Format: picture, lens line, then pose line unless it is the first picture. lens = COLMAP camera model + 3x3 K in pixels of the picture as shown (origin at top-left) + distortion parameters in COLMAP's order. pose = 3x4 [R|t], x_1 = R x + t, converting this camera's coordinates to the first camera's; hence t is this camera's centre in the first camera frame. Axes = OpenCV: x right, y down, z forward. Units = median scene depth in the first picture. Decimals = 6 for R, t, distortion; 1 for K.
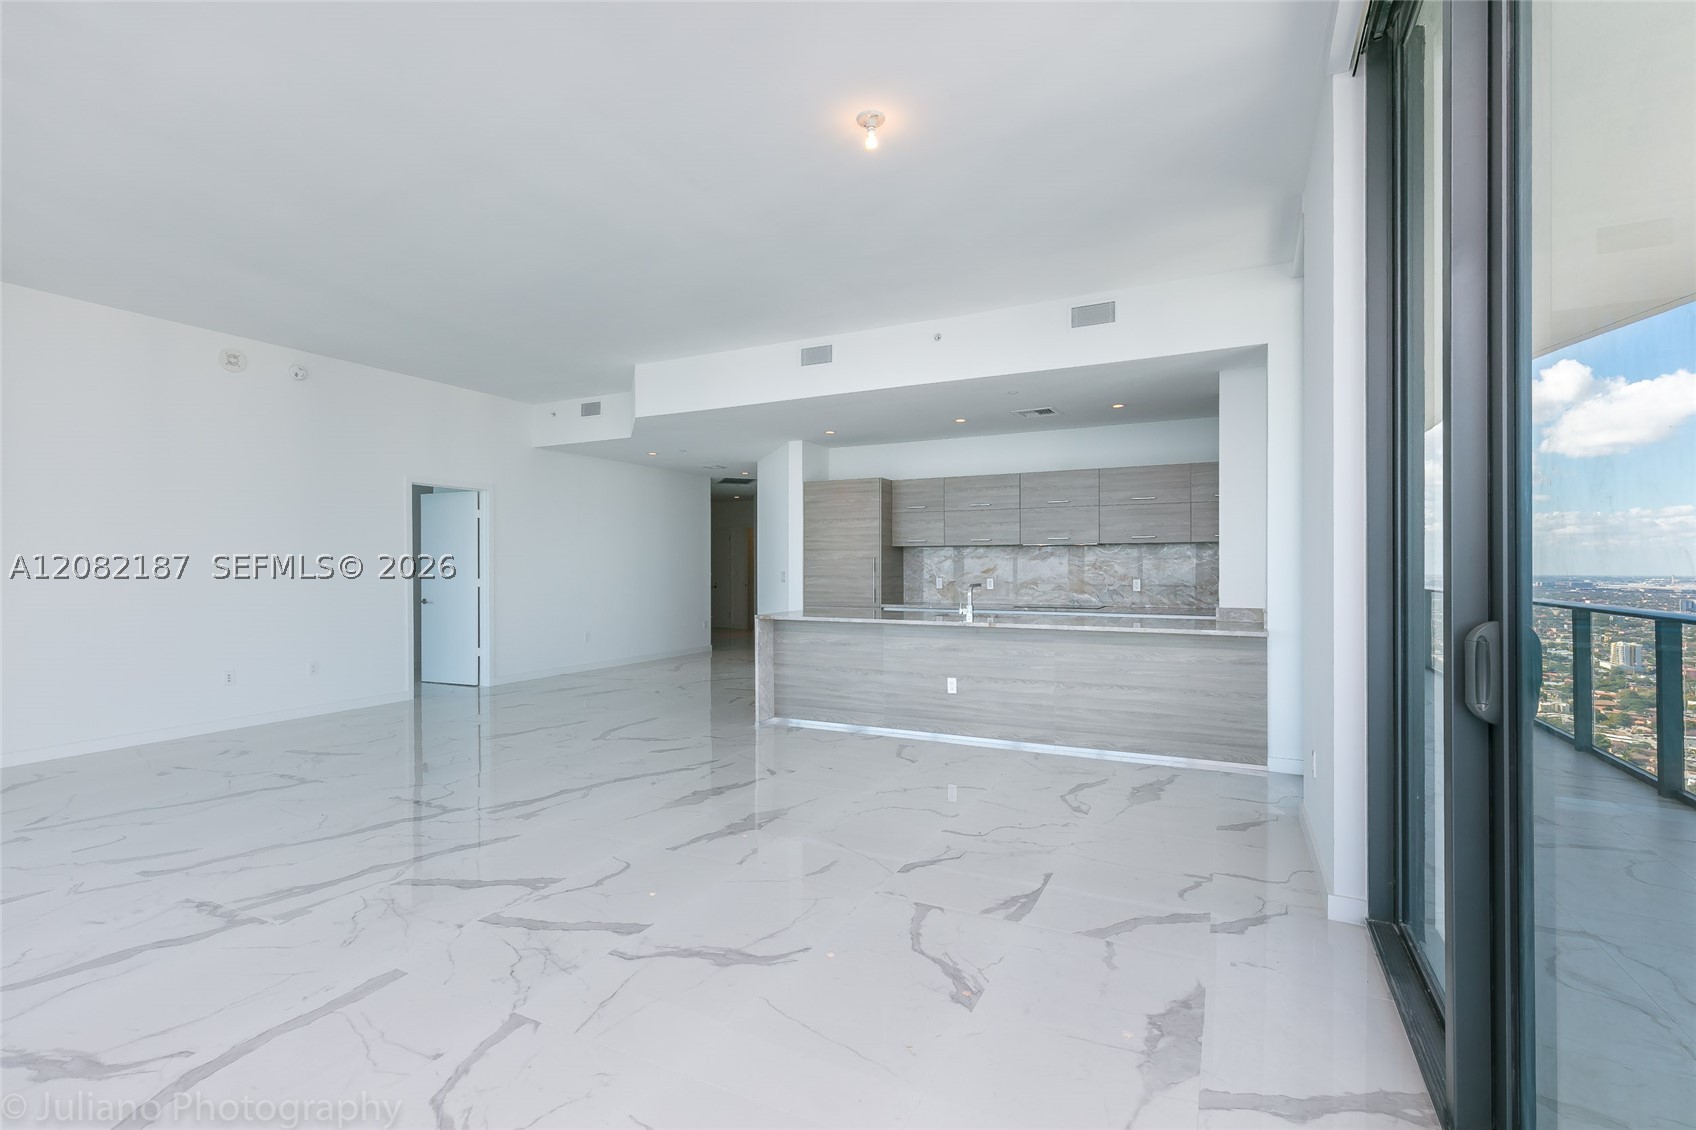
lens RADIAL K [[769.5, 0, 852.0], [0, 769.5, 574.5], [0, 0, 1]] dist [0.007673, -0.000788]
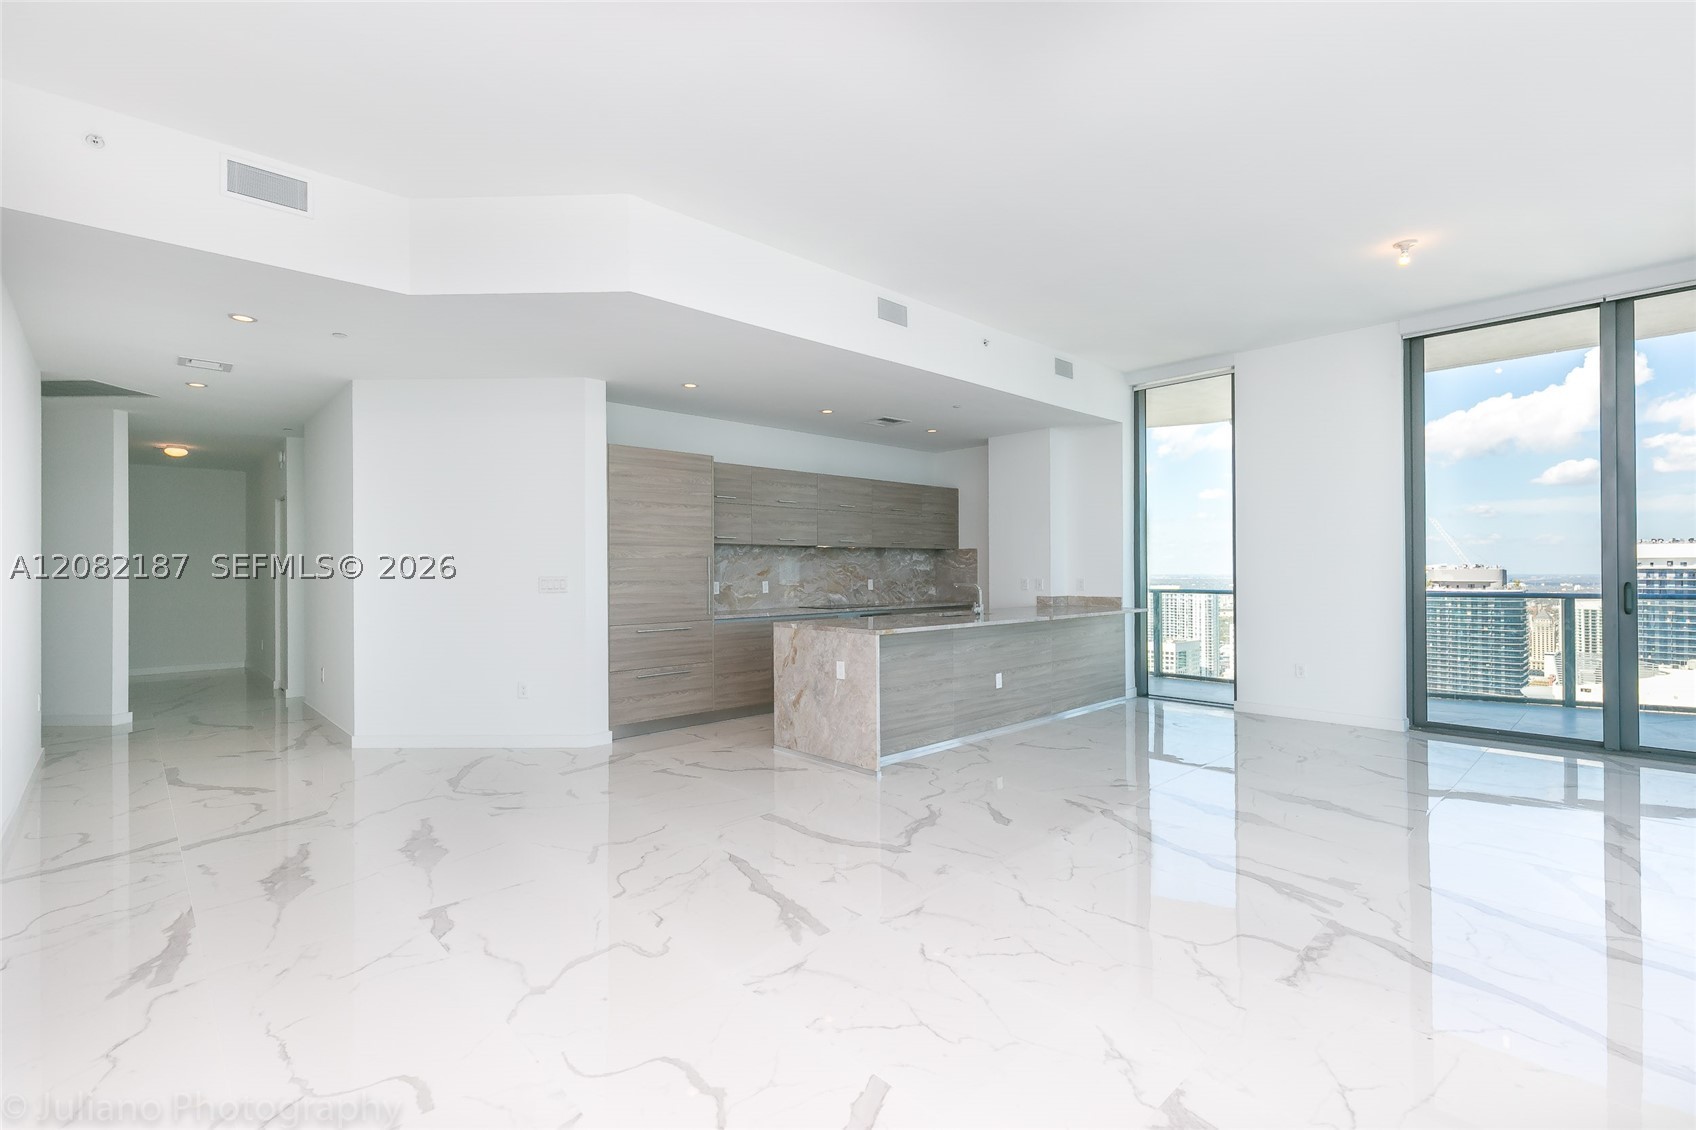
lens RADIAL K [[769.5, 0, 853.8], [0, 769.5, 564.7], [0, 0, 1]] dist [0.007673, -0.000788]
pose [[0.333298, 0.005909, 0.942803, -0.915876], [0.014094, 0.999837, -0.011248, -0.003749], [-0.942716, 0.017037, 0.333161, 0.831579]]
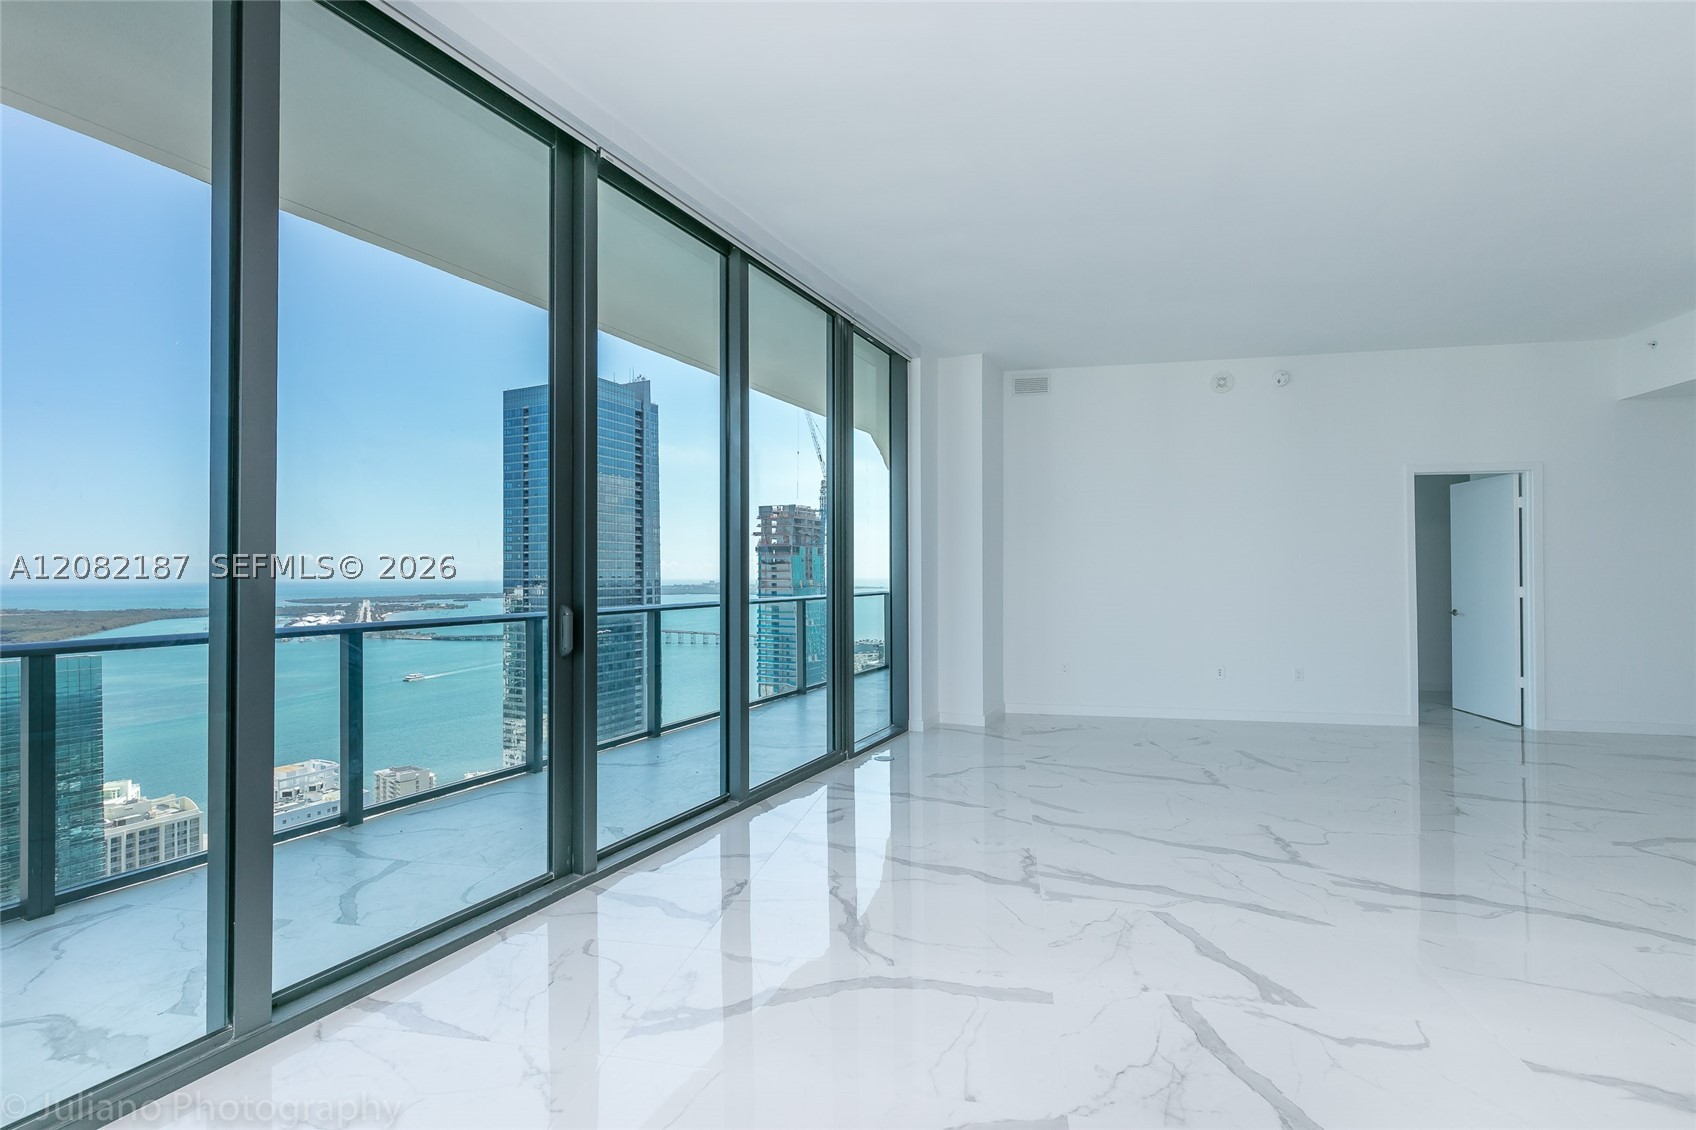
lens RADIAL K [[769.5, 0, 848.2], [0, 769.5, 560.8], [0, 0, 1]] dist [0.007673, -0.000788]
pose [[0.264611, -0.010231, -0.964301, 0.117059], [-0.010657, 0.999852, -0.013532, -0.003970], [0.964296, 0.013857, 0.264463, 0.214465]]
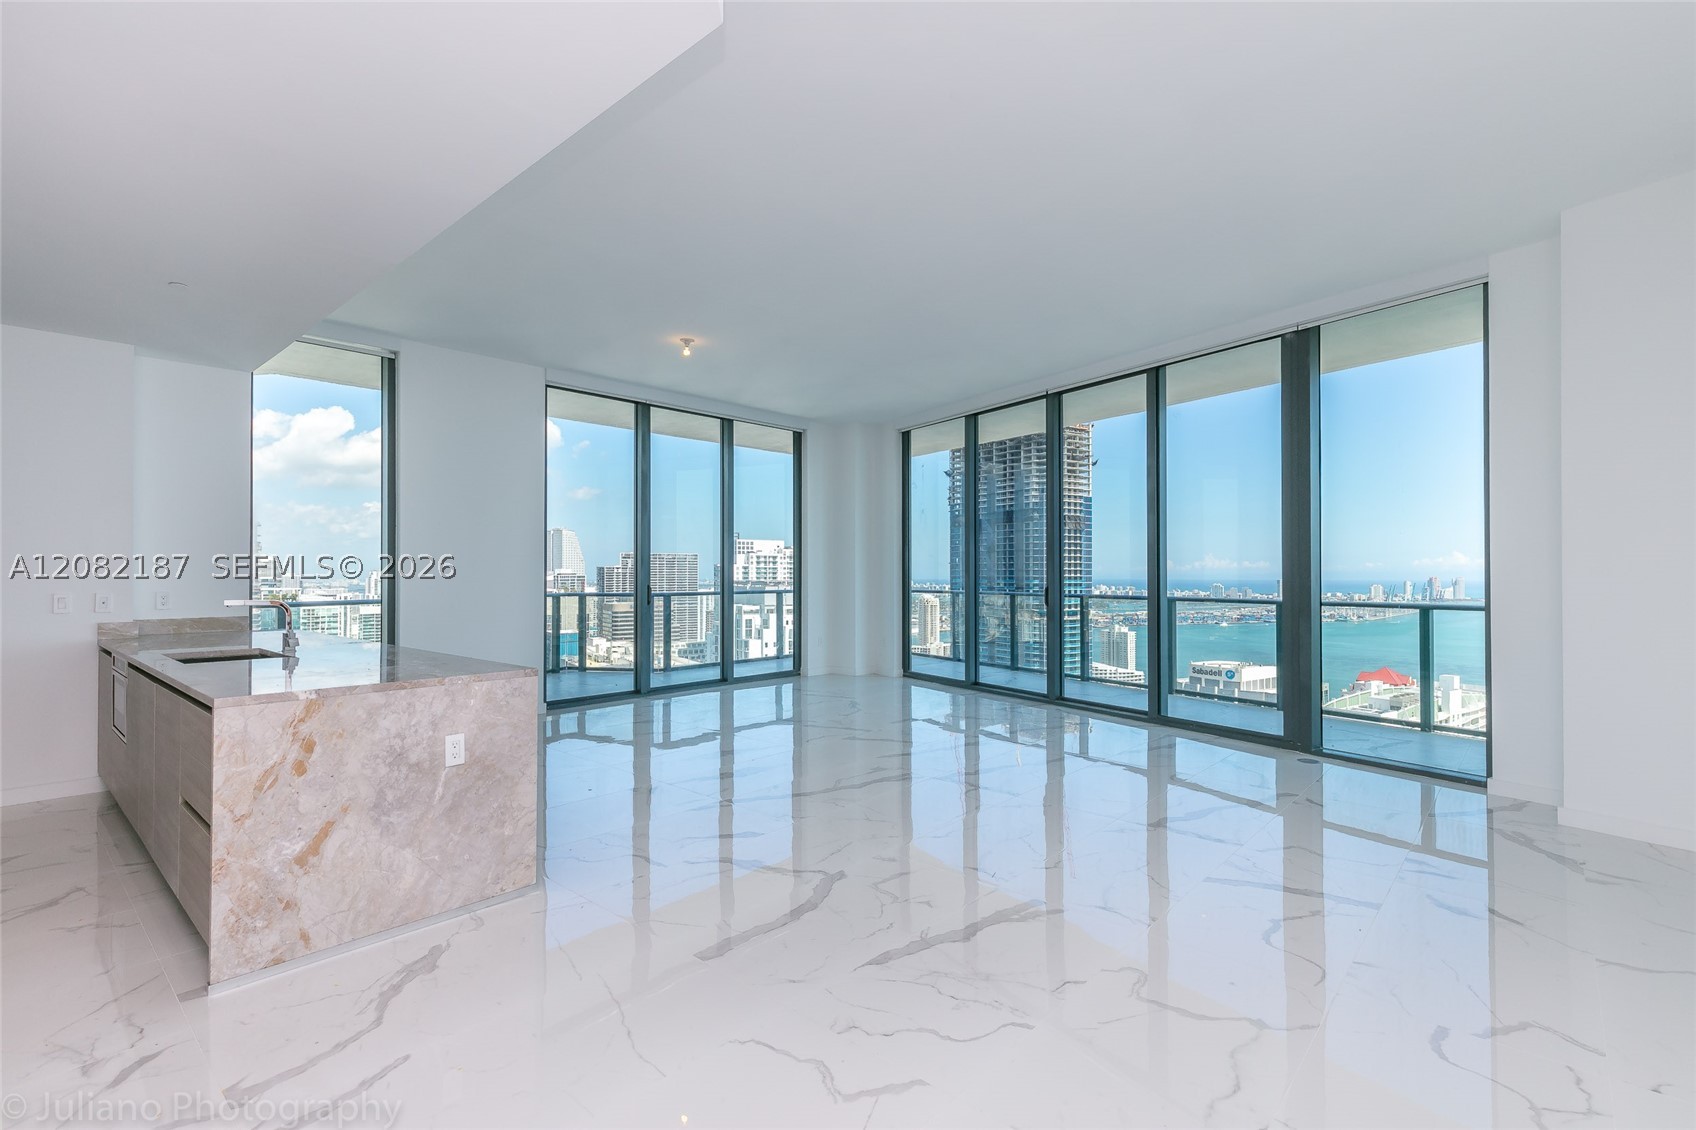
lens RADIAL K [[769.5, 0, 854.9], [0, 769.5, 560.9], [0, 0, 1]] dist [0.007673, -0.000788]
pose [[-0.966459, 0.007196, 0.256719, -0.492378], [0.006093, 0.999968, -0.005092, -0.014469], [-0.256748, -0.003357, -0.966473, 1.549325]]
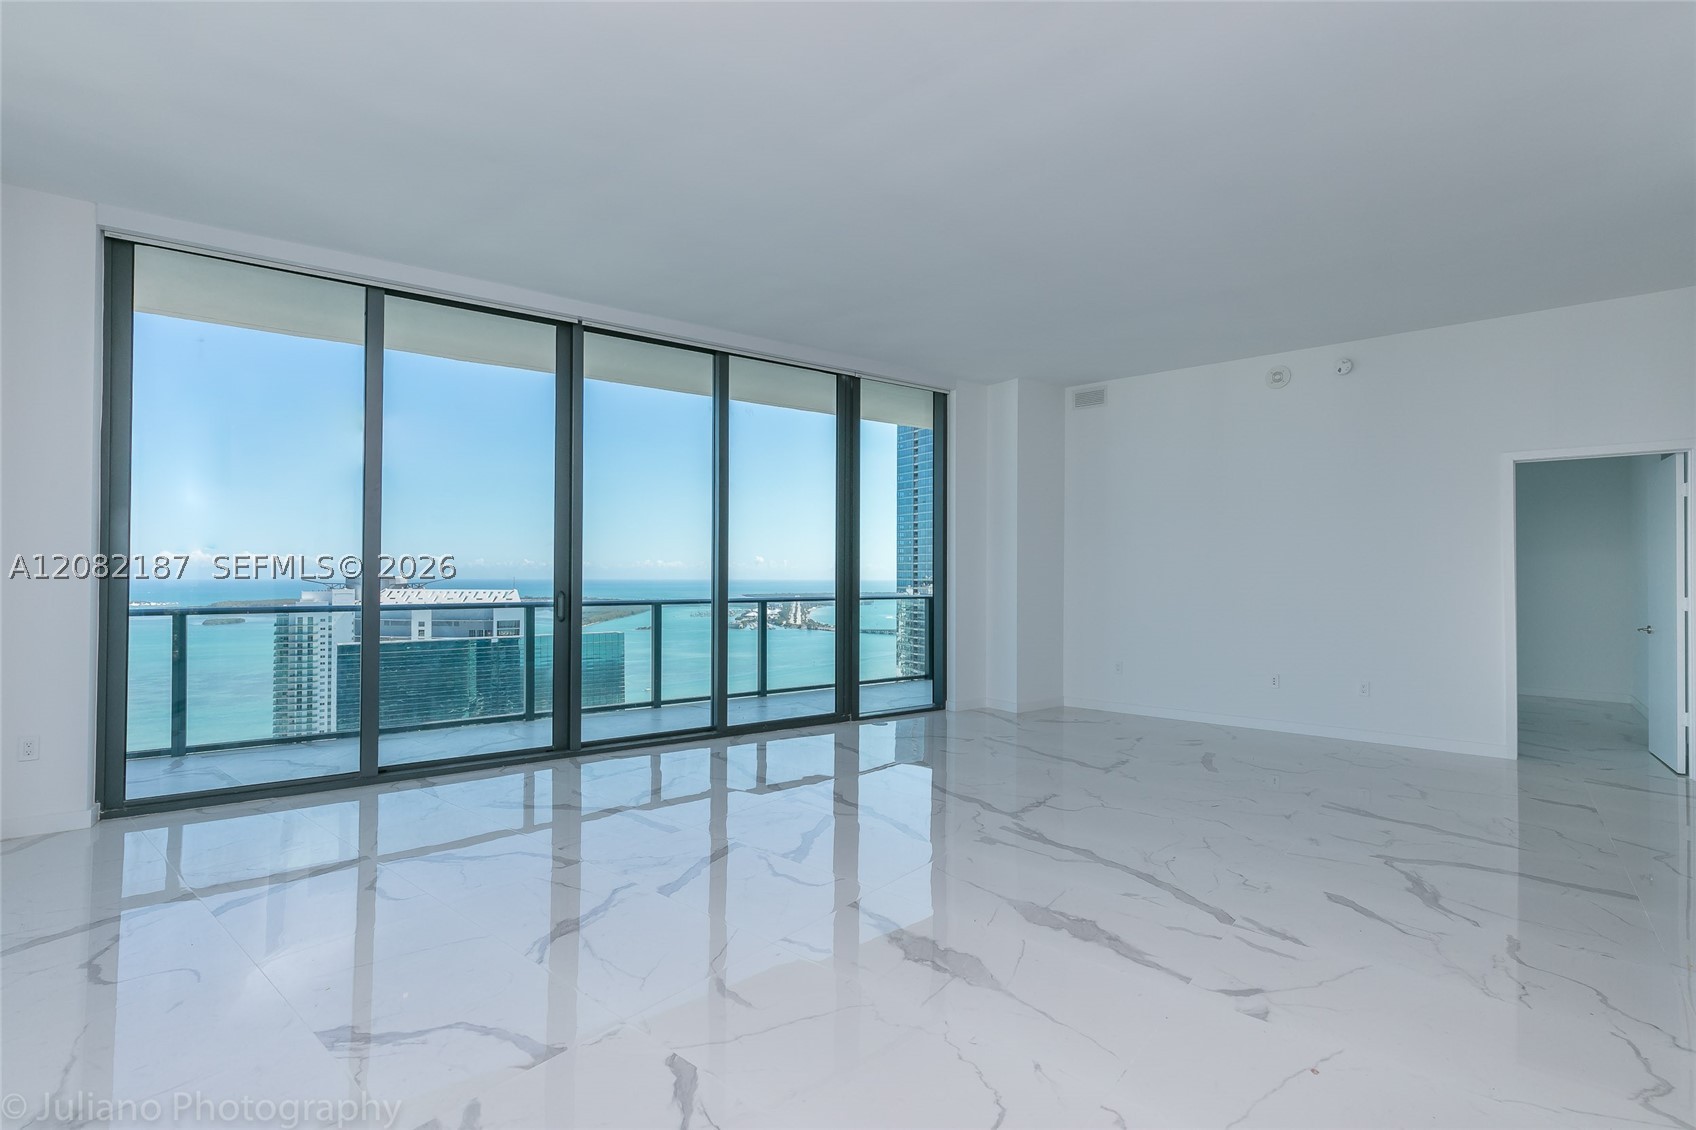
lens RADIAL K [[769.5, 0, 845.6], [0, 769.5, 552.6], [0, 0, 1]] dist [0.007673, -0.000788]
pose [[-0.229597, -0.022762, -0.973020, 0.372880], [-0.015031, 0.999690, -0.019840, -0.010591], [0.973170, 0.010070, -0.229868, 0.724176]]
